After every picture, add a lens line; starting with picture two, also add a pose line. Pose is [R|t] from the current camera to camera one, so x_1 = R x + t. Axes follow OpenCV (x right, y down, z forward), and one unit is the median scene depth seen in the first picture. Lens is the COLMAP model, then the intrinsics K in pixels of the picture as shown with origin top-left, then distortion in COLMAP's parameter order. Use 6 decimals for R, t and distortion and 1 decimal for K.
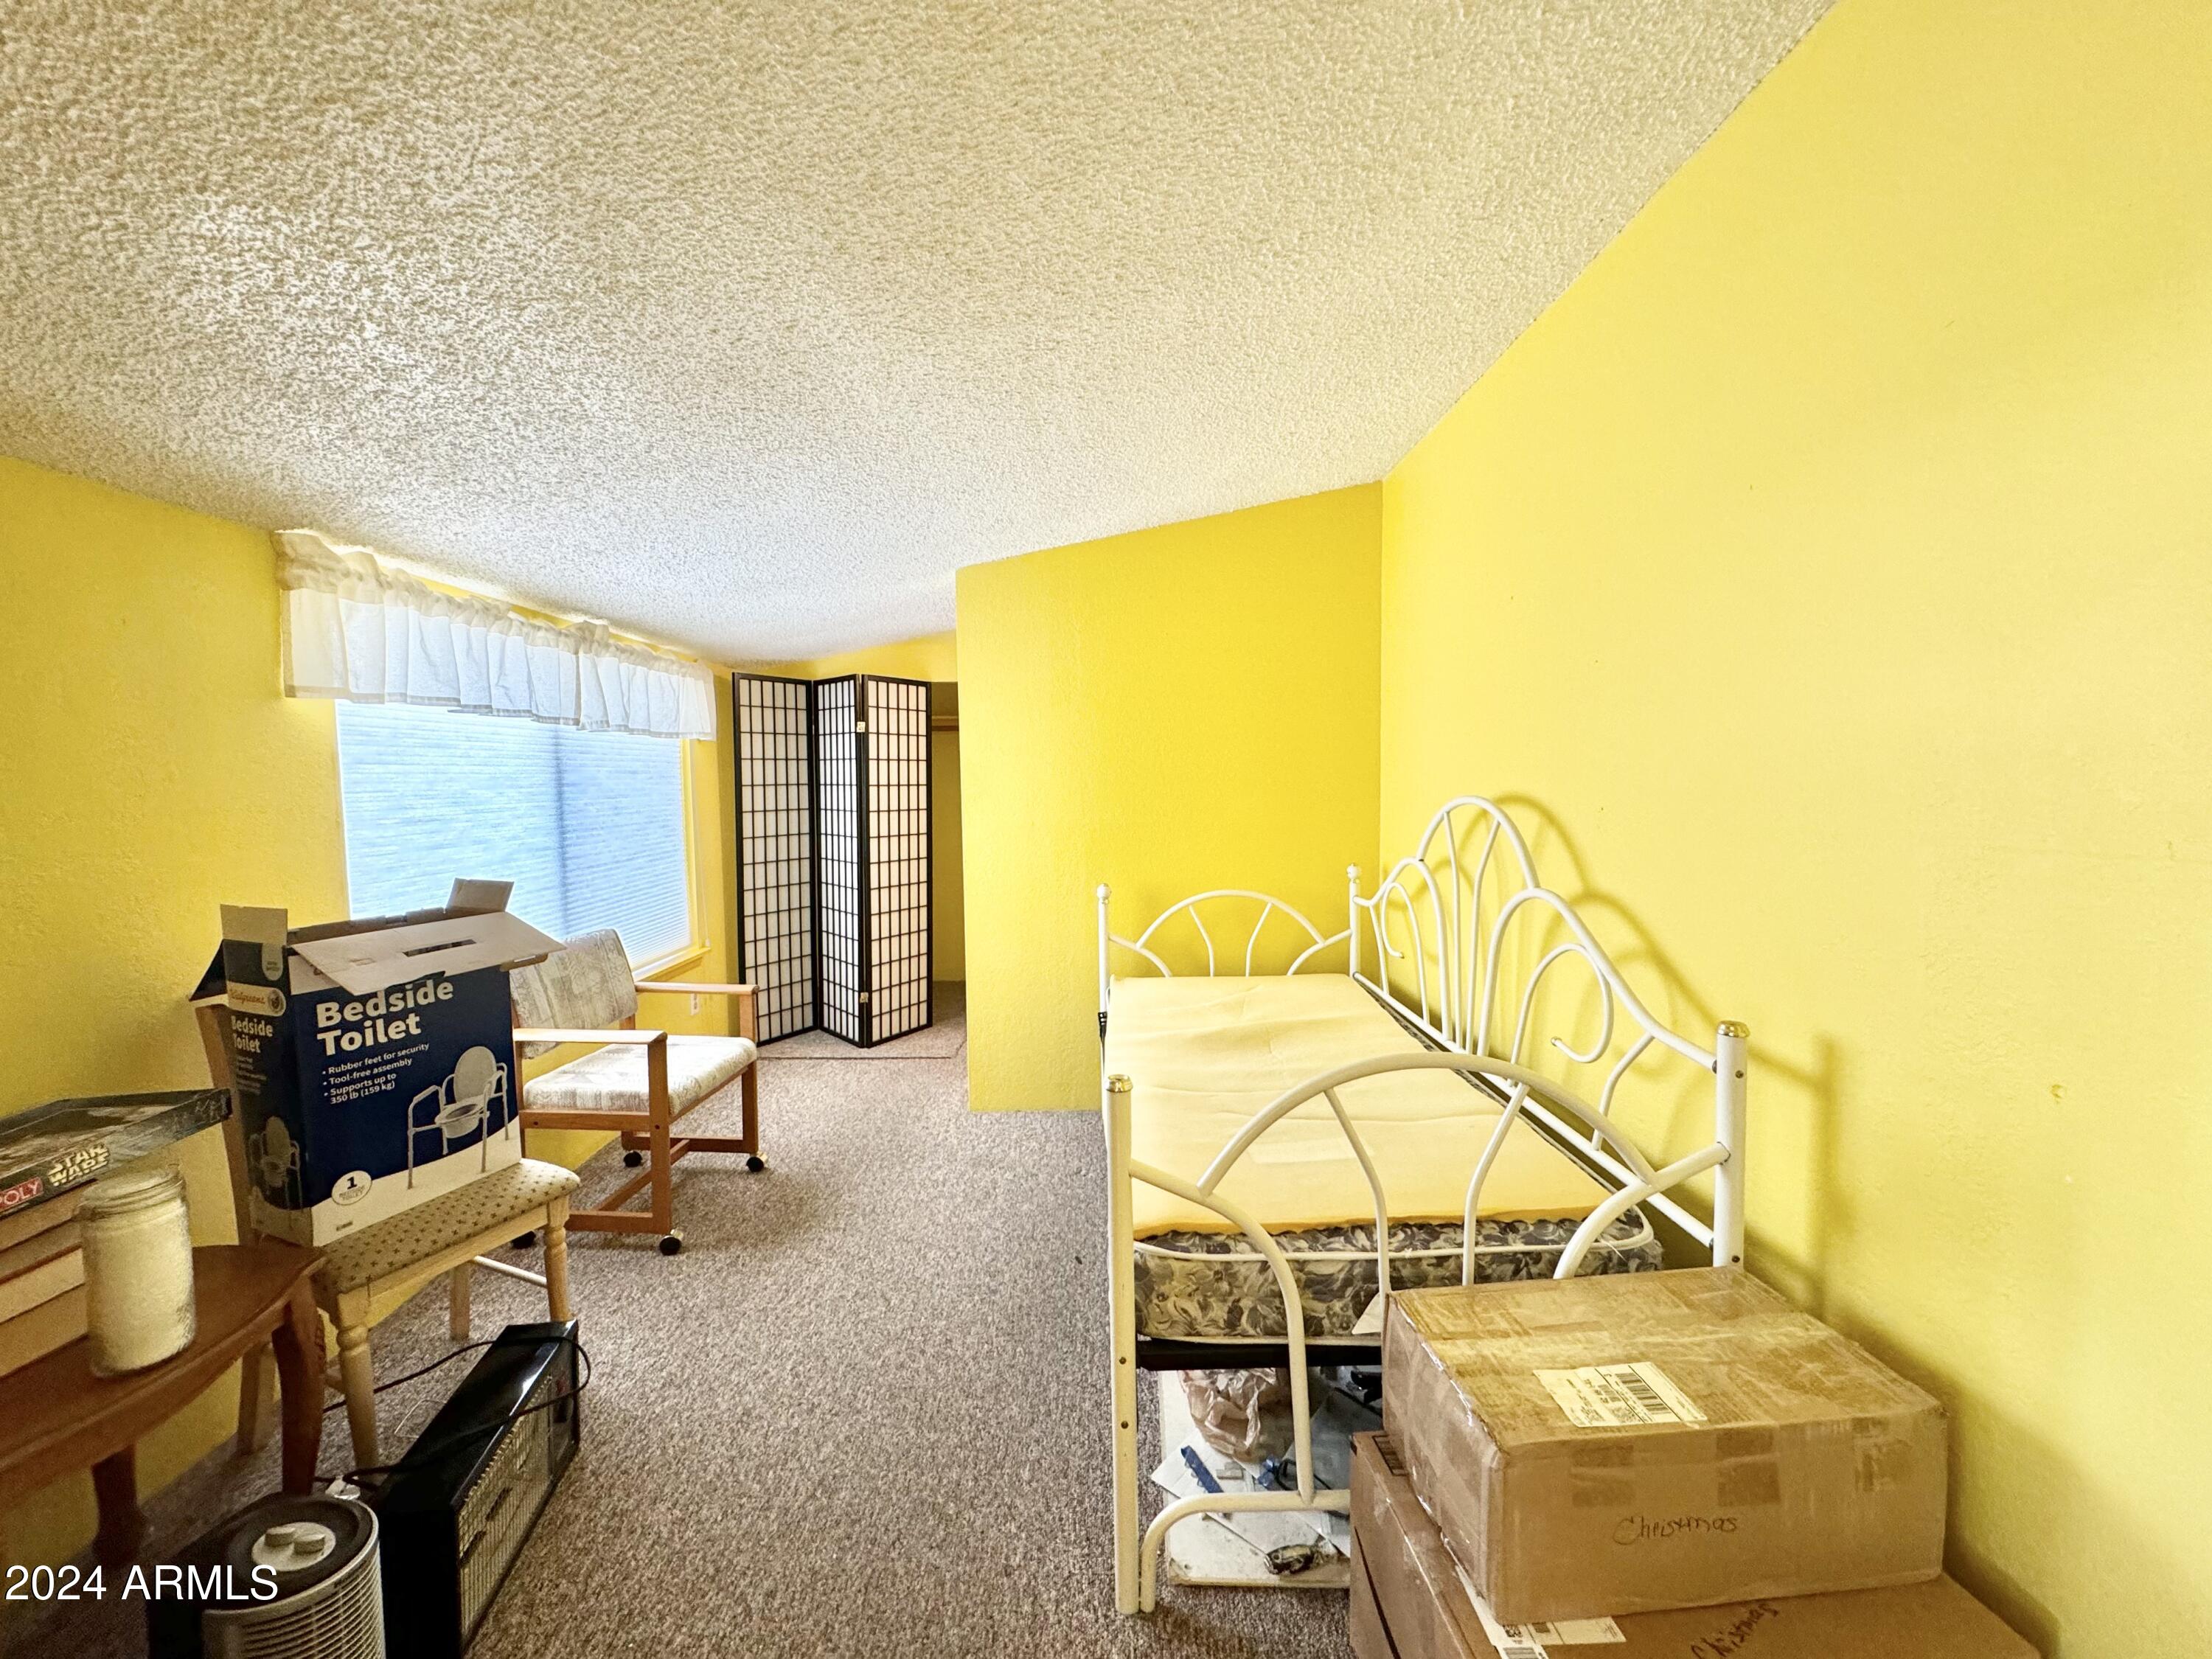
lens RADIAL K [[882.4, 0, 1110.9], [0, 882.4, 831.7], [0, 0, 1]] dist [-0.000123, 0.000040]
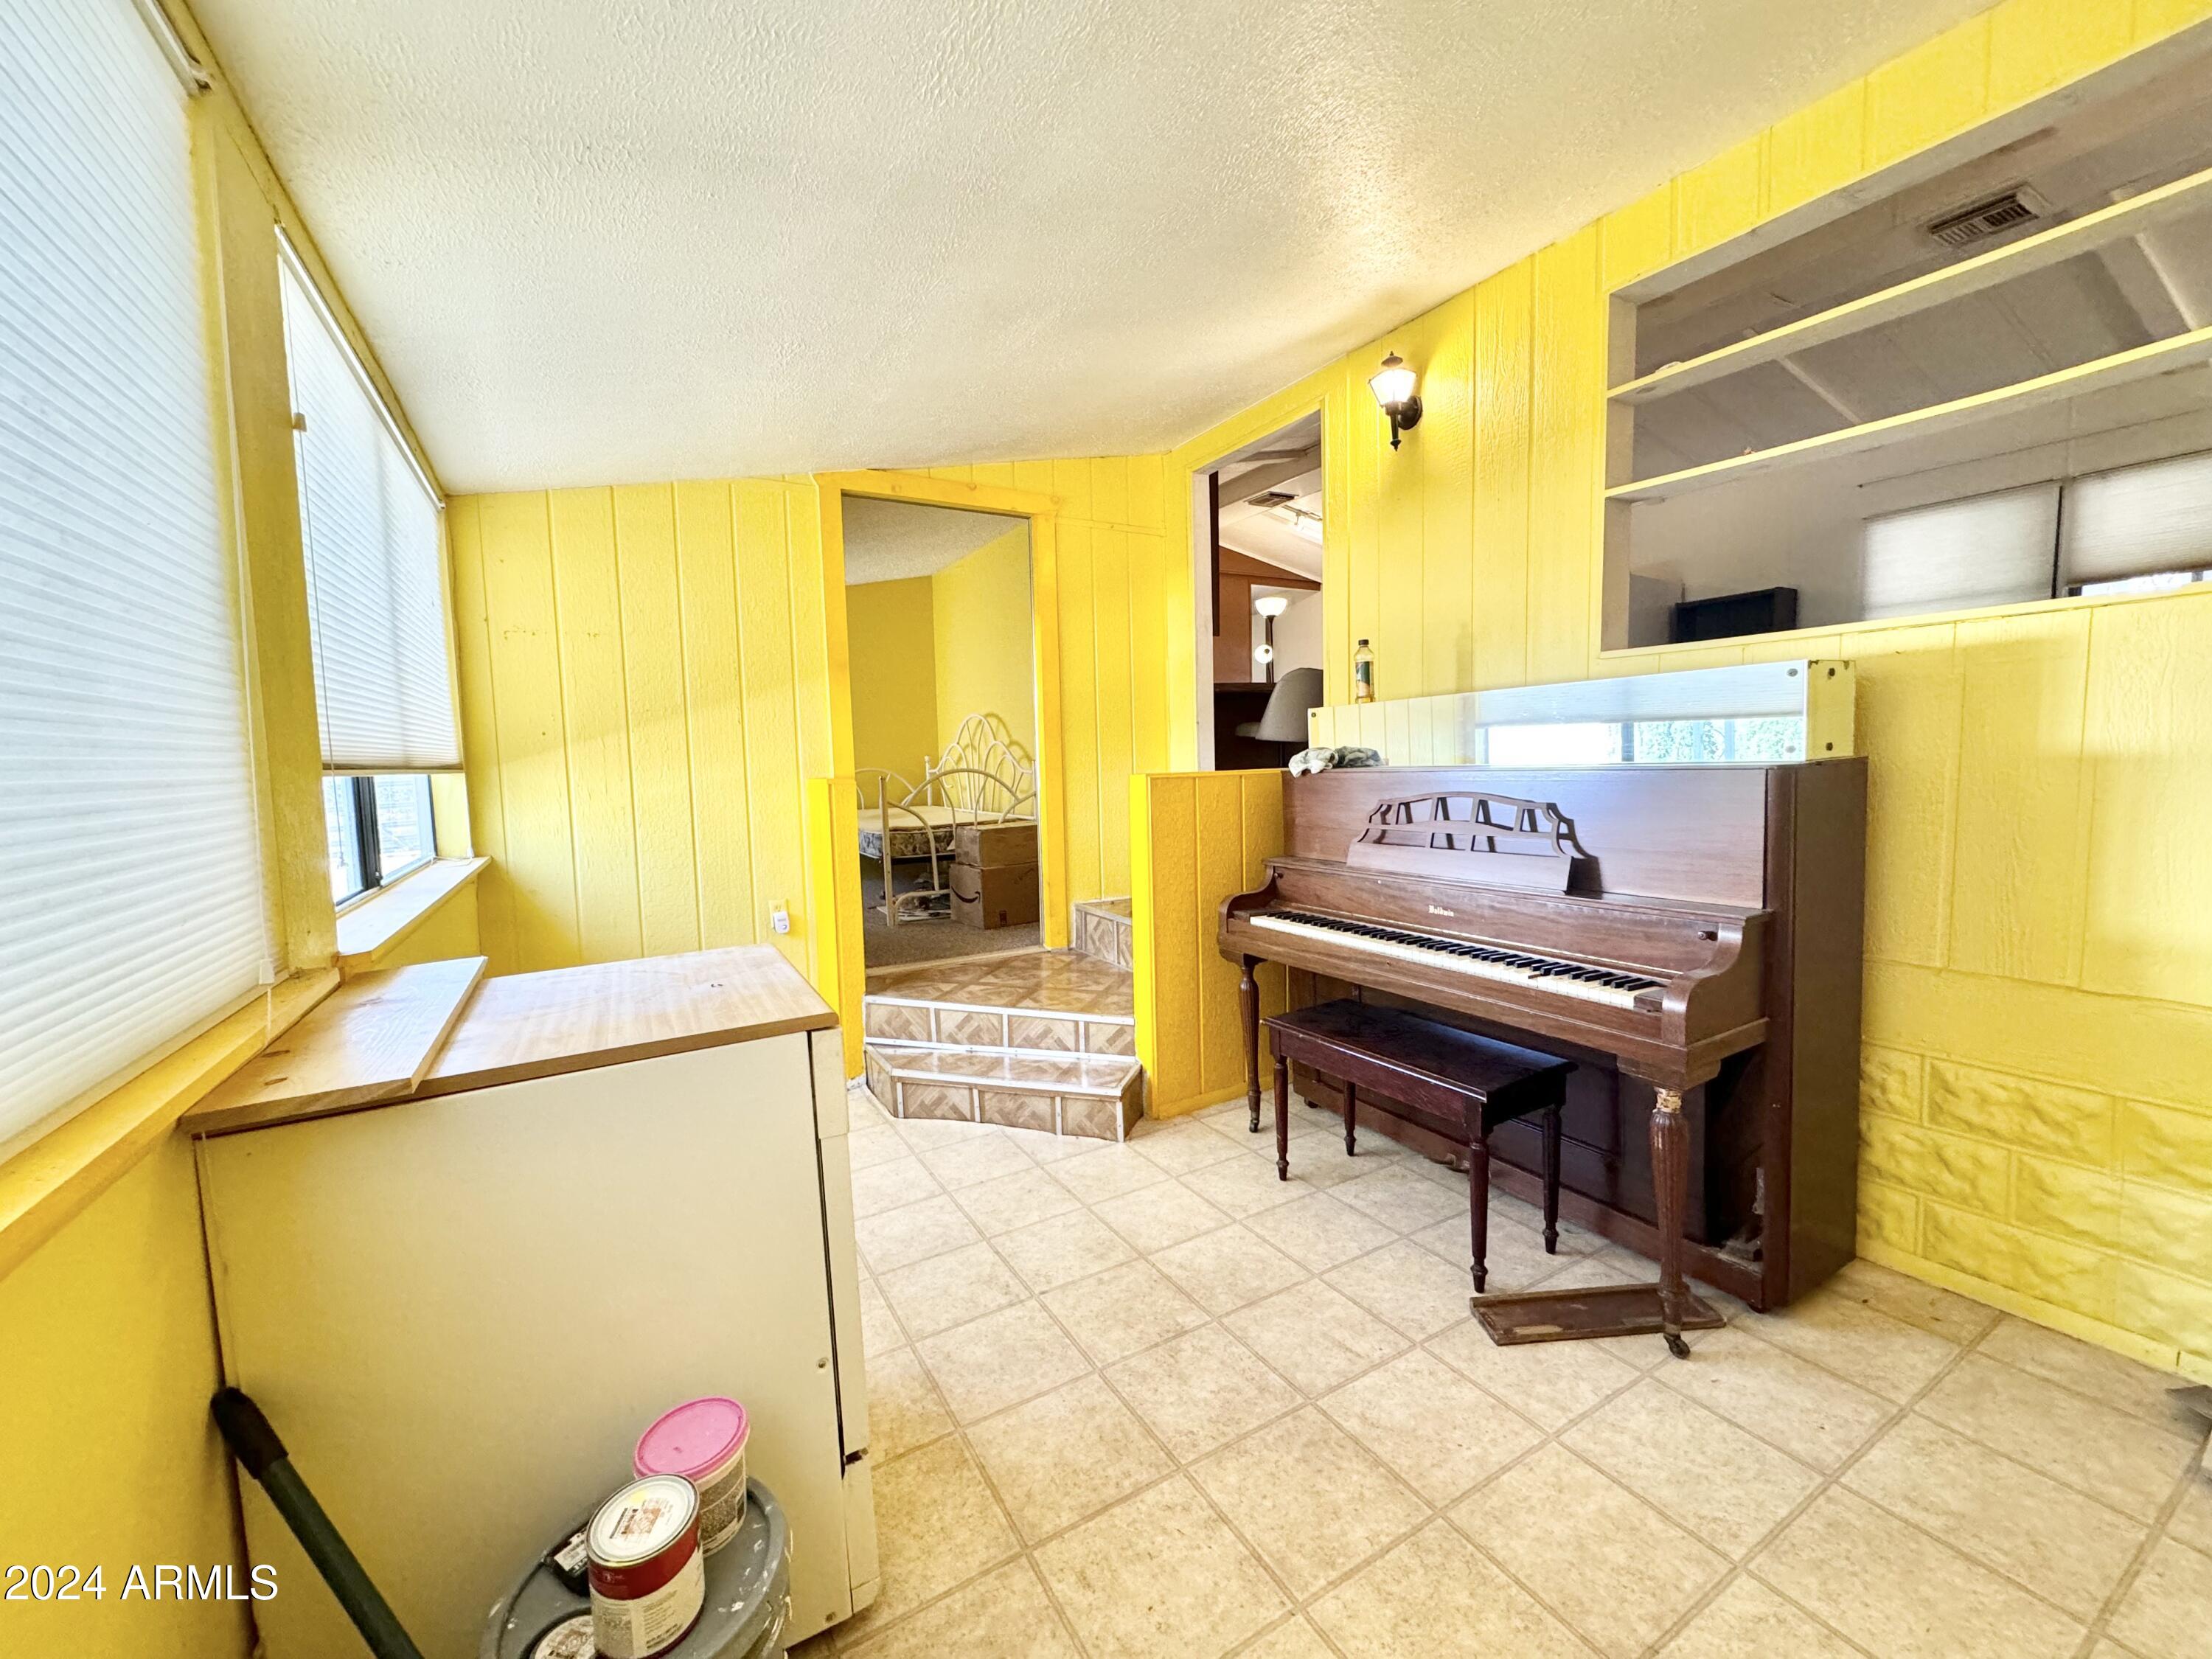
lens RADIAL K [[882.4, 0, 1112.5], [0, 882.4, 827.4], [0, 0, 1]] dist [-0.000123, 0.000040]
pose [[0.865625, -0.056953, 0.497443, -0.679496], [0.043144, 0.998299, 0.039218, 0.253074], [-0.498831, -0.012486, 0.866610, -1.790265]]
